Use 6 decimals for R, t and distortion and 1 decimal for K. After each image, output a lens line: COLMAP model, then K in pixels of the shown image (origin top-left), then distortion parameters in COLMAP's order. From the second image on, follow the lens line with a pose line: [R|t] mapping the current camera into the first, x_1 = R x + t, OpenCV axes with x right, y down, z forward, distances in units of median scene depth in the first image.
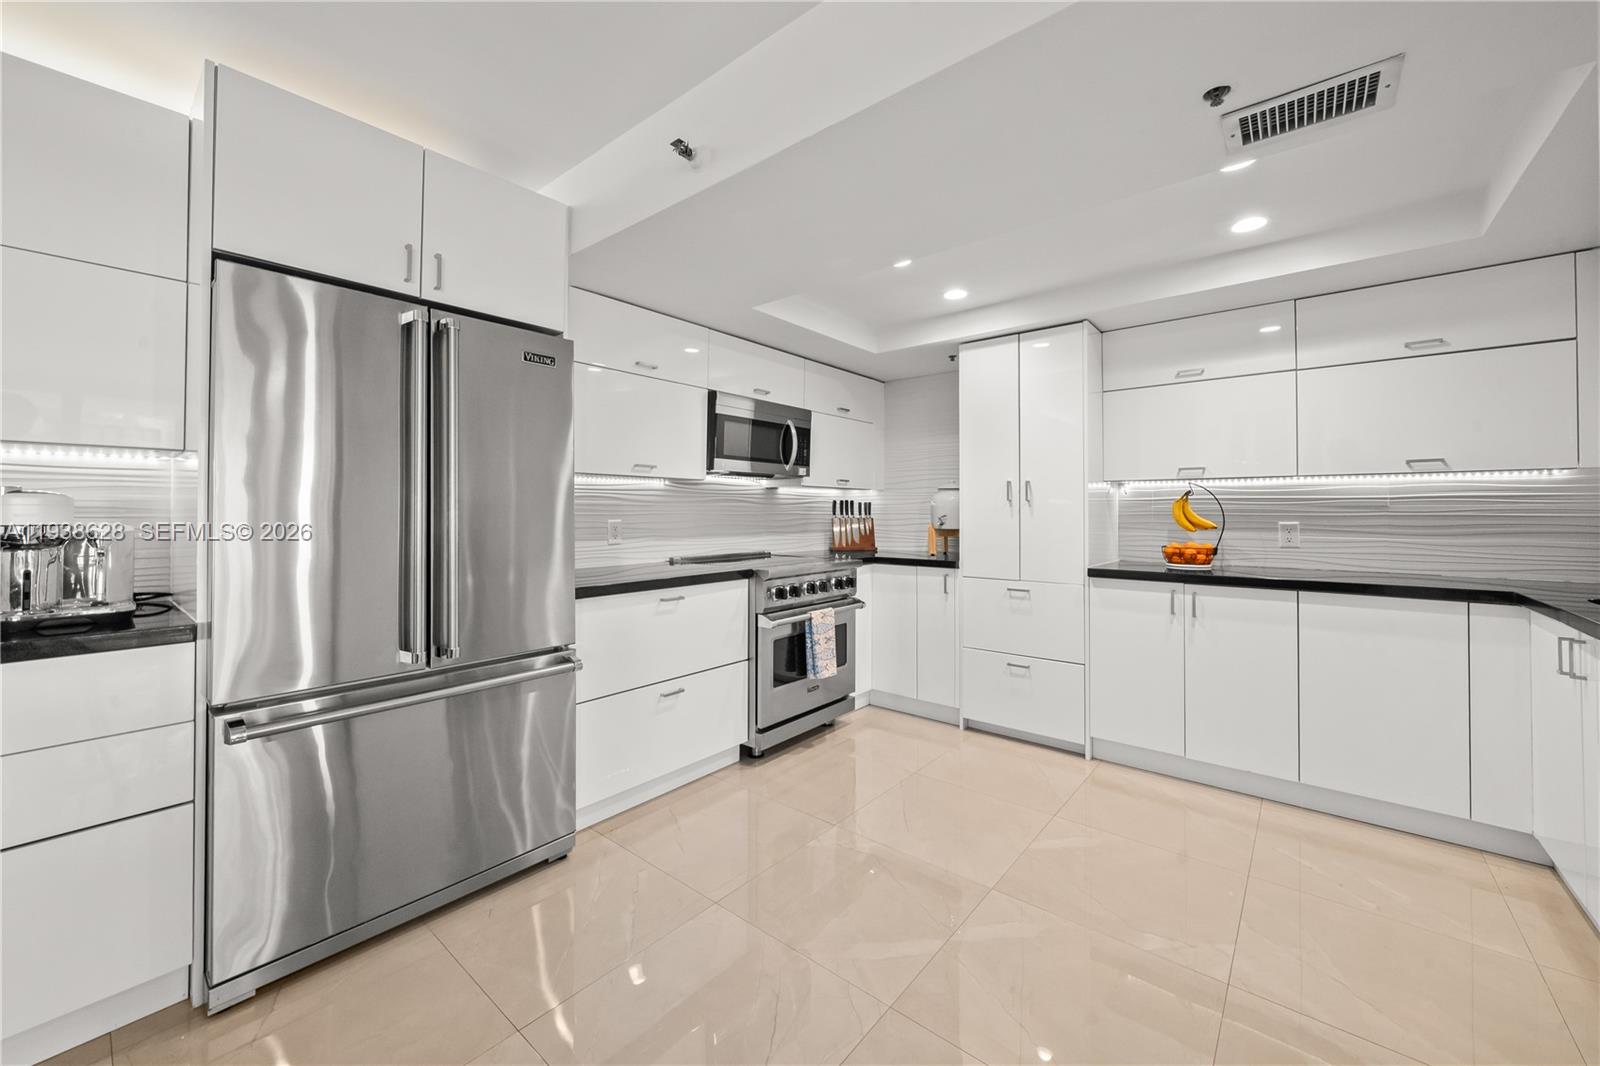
lens RADIAL K [[613.8, 0, 790.8], [0, 613.8, 510.7], [0, 0, 1]] dist [-0.000791, -0.000110]
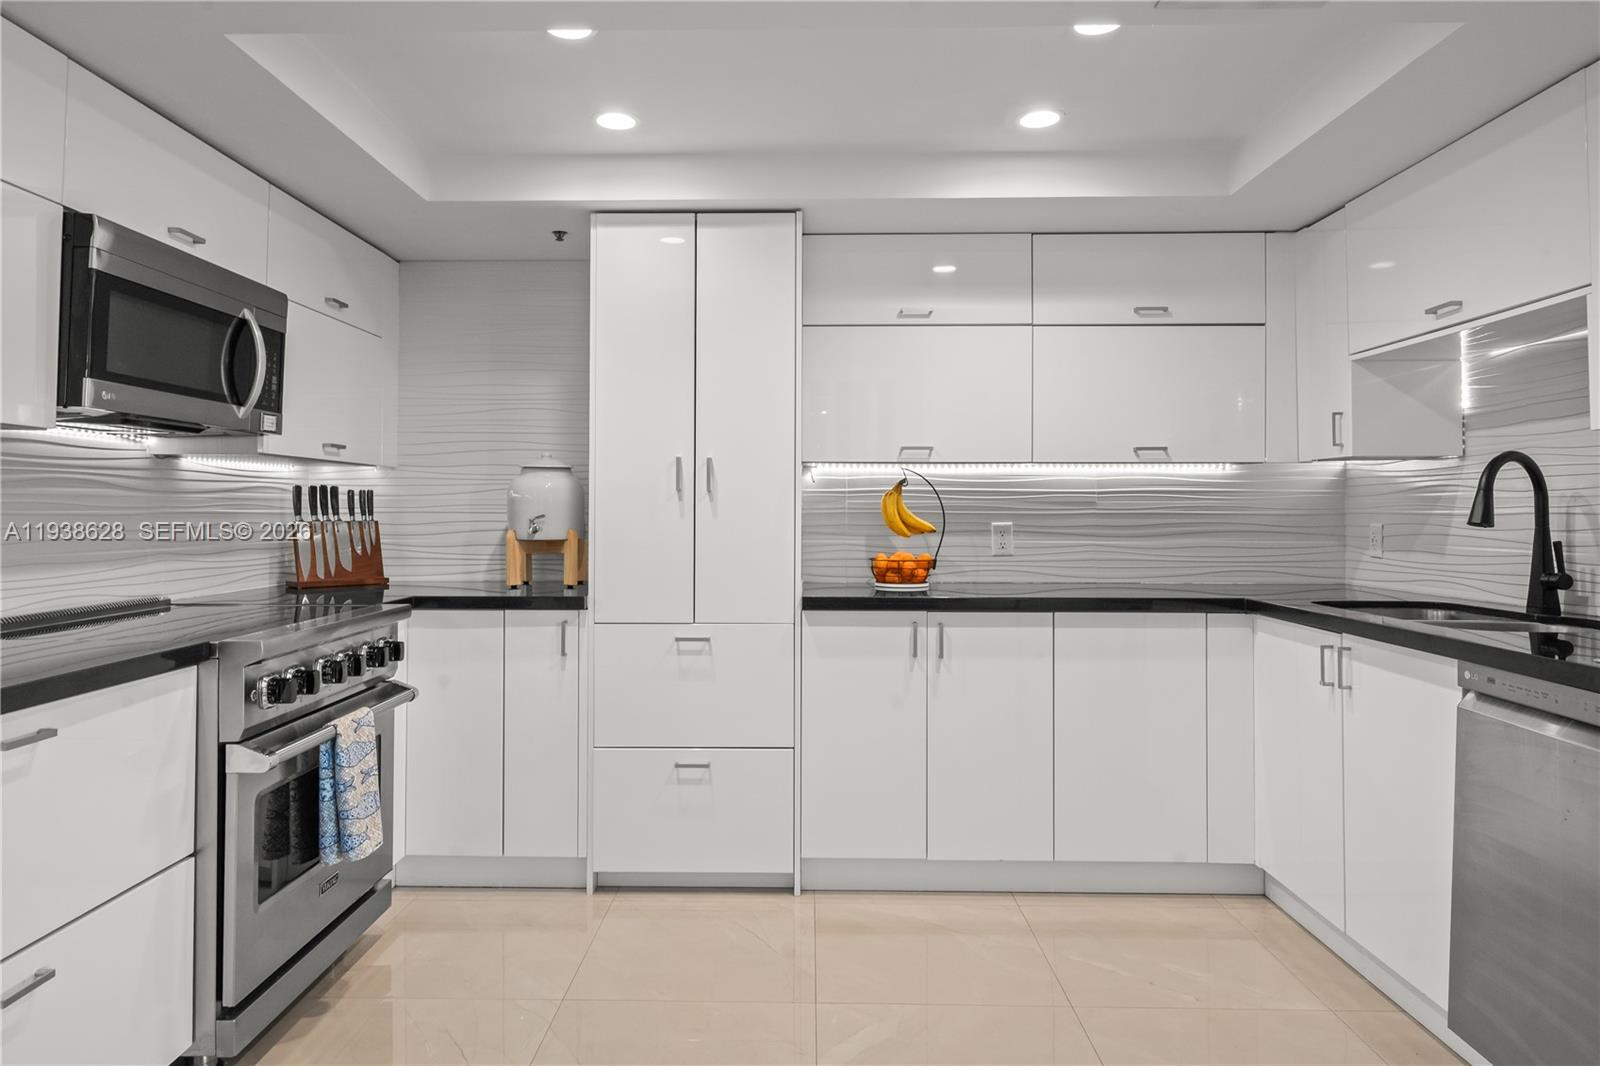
lens RADIAL K [[999.0, 0, 797.7], [0, 999.0, 505.3], [0, 0, 1]] dist [0.002530, 0.002646]
pose [[0.780649, 0.002488, 0.624964, -0.168561], [-0.001175, 0.999996, -0.002512, 0.000478], [-0.624968, 0.001227, 0.780649, 0.180550]]
